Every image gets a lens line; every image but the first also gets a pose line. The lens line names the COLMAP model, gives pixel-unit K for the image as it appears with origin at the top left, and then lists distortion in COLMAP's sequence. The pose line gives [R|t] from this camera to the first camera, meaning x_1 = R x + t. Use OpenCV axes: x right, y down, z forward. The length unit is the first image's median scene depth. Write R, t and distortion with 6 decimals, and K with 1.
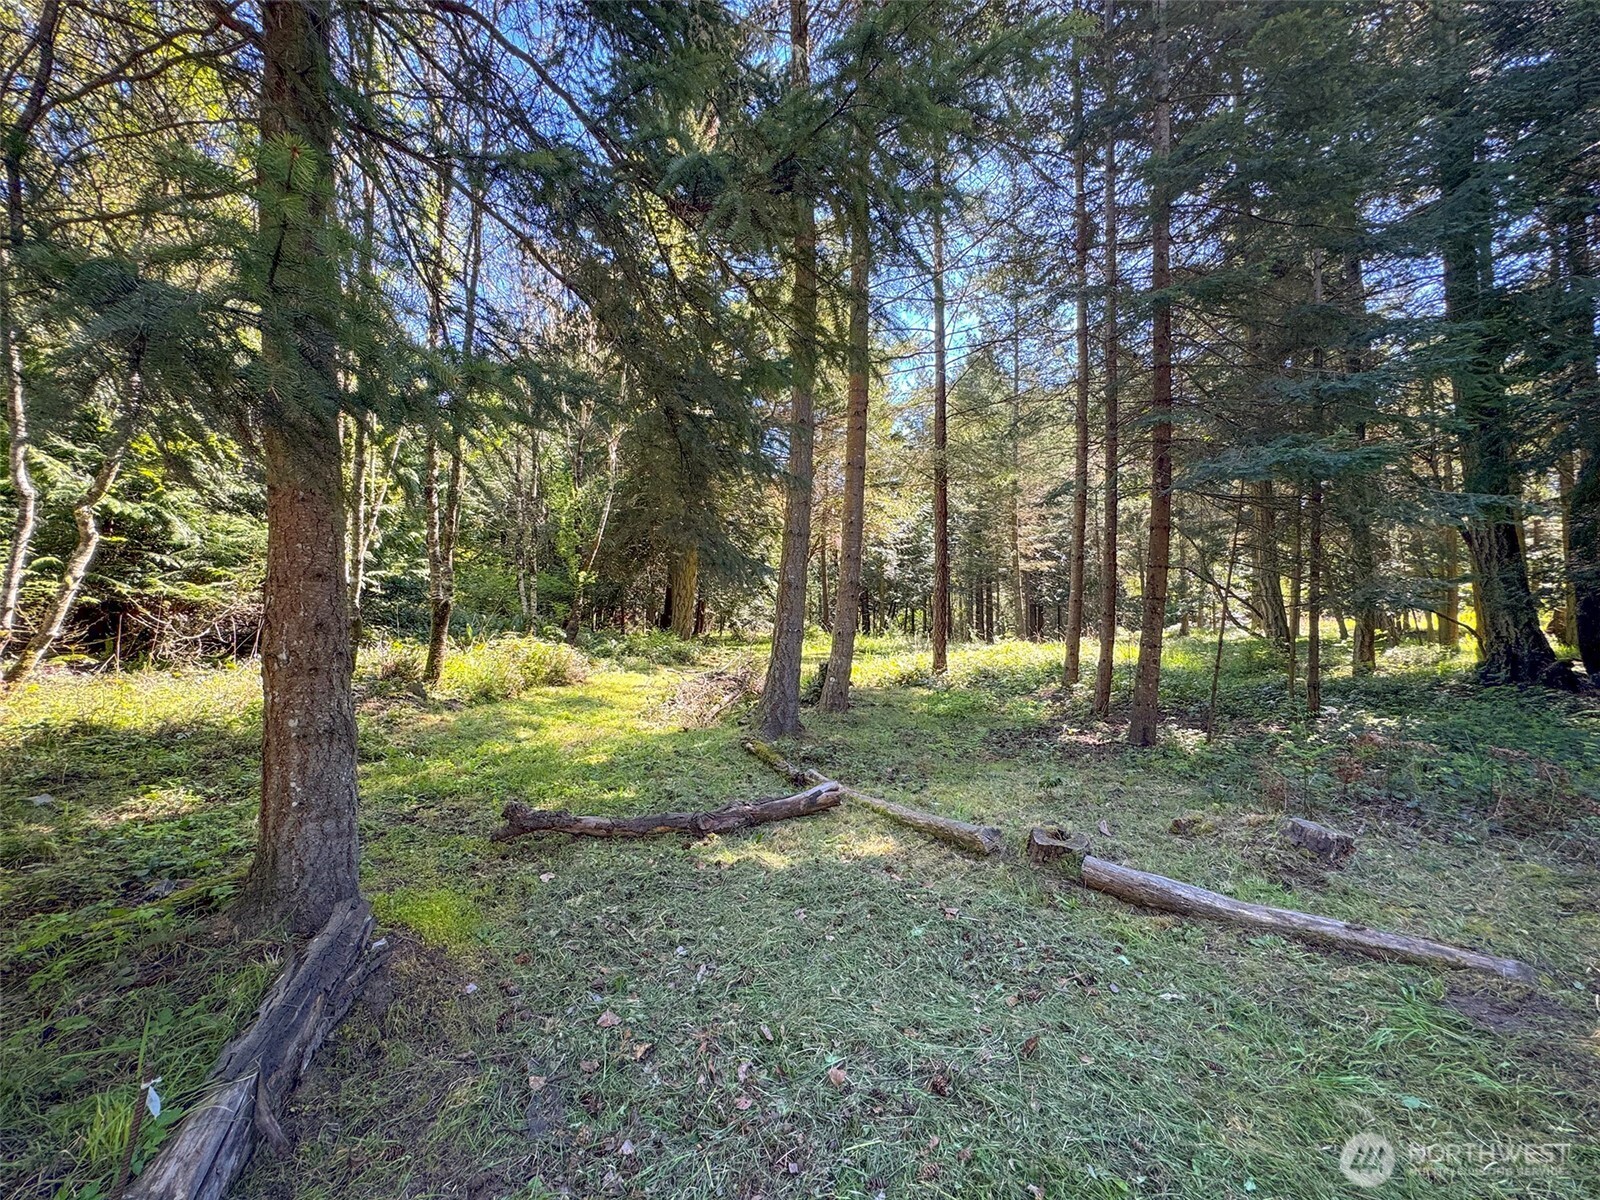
lens RADIAL K [[645.1, 0, 813.1], [0, 645.1, 597.2], [0, 0, 1]] dist [-0.001856, 0.000570]
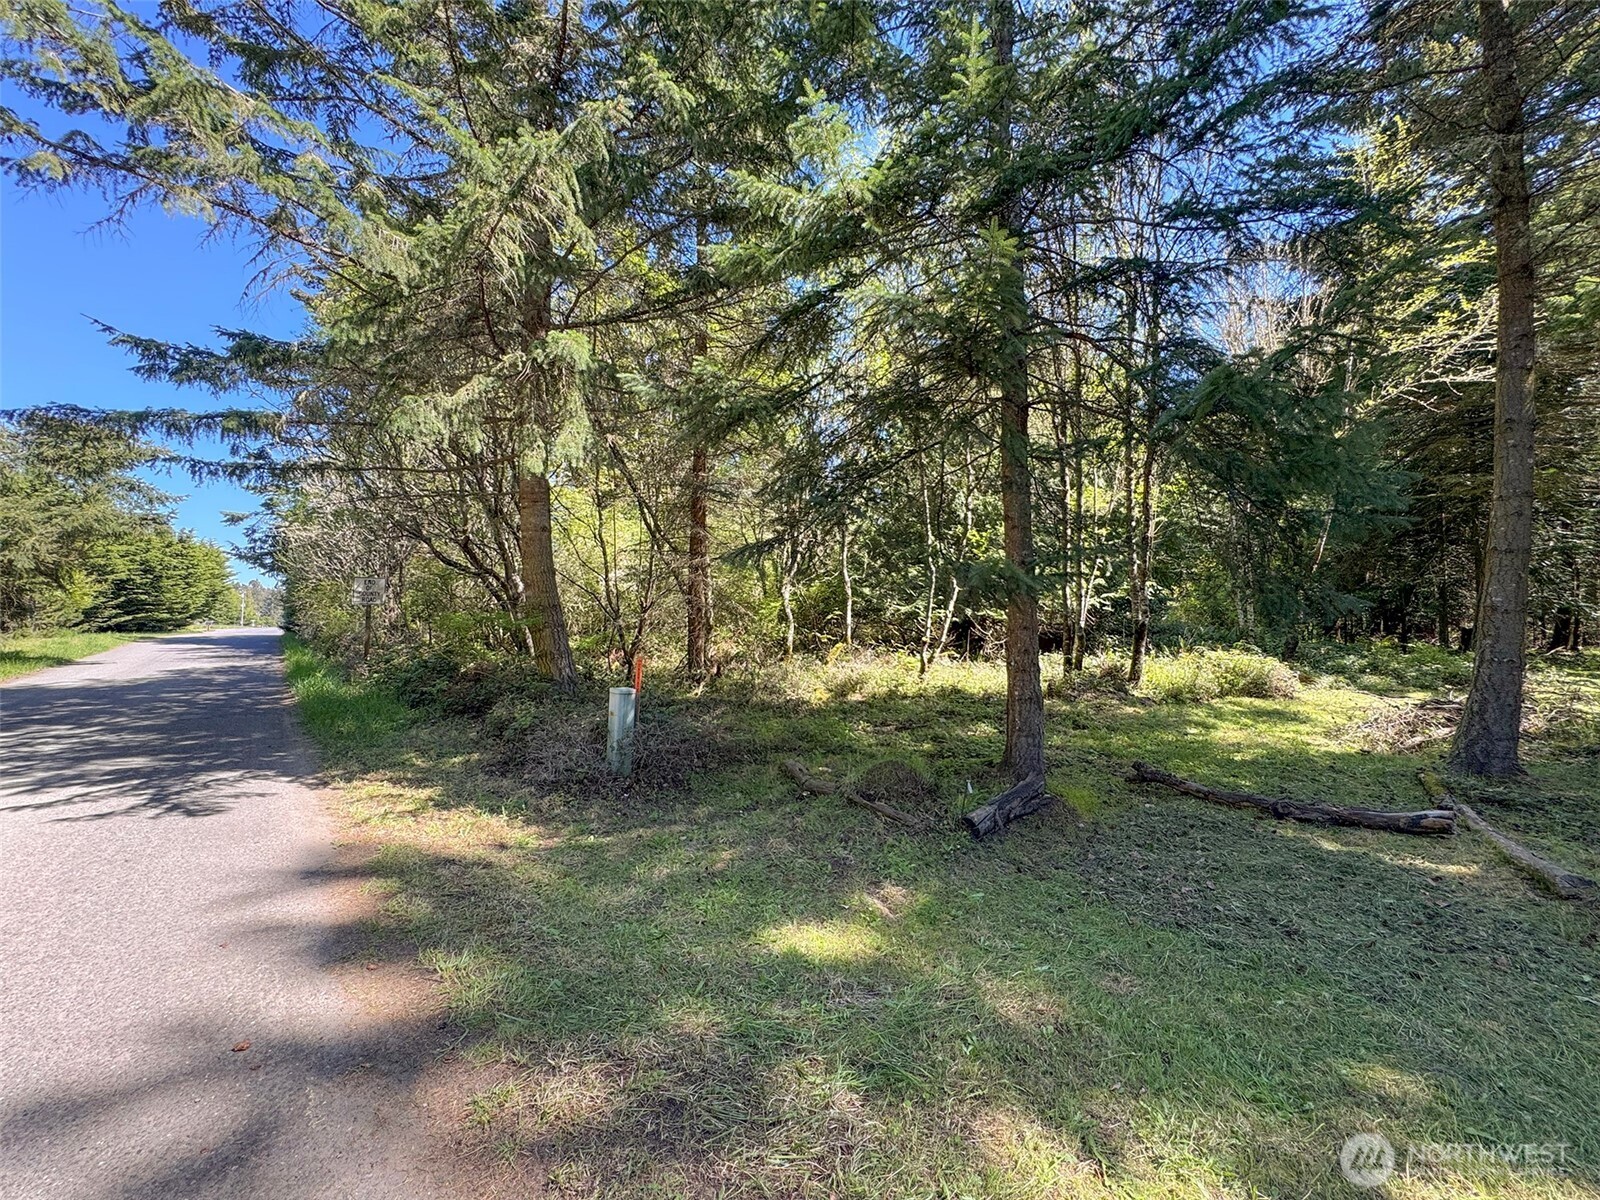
lens RADIAL K [[645.1, 0, 805.7], [0, 645.1, 602.5], [0, 0, 1]] dist [-0.001856, 0.000570]
pose [[0.476438, -0.021047, -0.878956, 0.254838], [0.023995, 0.999652, -0.010930, -0.034823], [0.878881, -0.015883, 0.476778, -0.220964]]
